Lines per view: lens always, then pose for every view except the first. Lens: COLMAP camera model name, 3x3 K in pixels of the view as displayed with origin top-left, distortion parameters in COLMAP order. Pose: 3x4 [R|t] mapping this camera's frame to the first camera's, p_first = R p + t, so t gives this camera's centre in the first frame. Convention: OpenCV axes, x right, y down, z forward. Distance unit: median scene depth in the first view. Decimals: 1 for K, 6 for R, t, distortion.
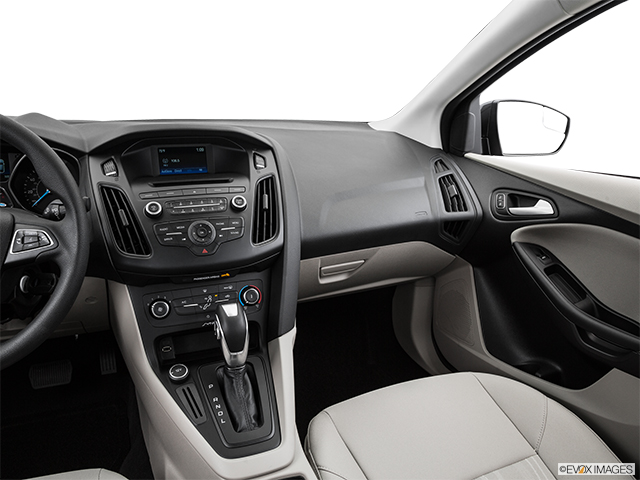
lens RADIAL K [[480.5, 0, 320.0], [0, 480.5, 240.0], [0, 0, 1]] dist [-0.132153, 0.066815]
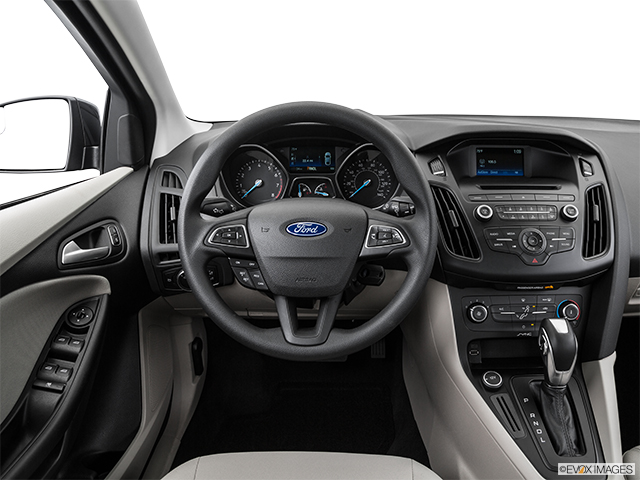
lens RADIAL K [[480.5, 0, 320.0], [0, 480.5, 240.0], [0, 0, 1]] dist [-0.132153, 0.066815]
pose [[0.904479, 0.101780, -0.414196, -0.231002], [-0.090721, 0.994797, 0.046345, -0.021465], [0.416758, -0.004342, 0.909007, -0.038993]]
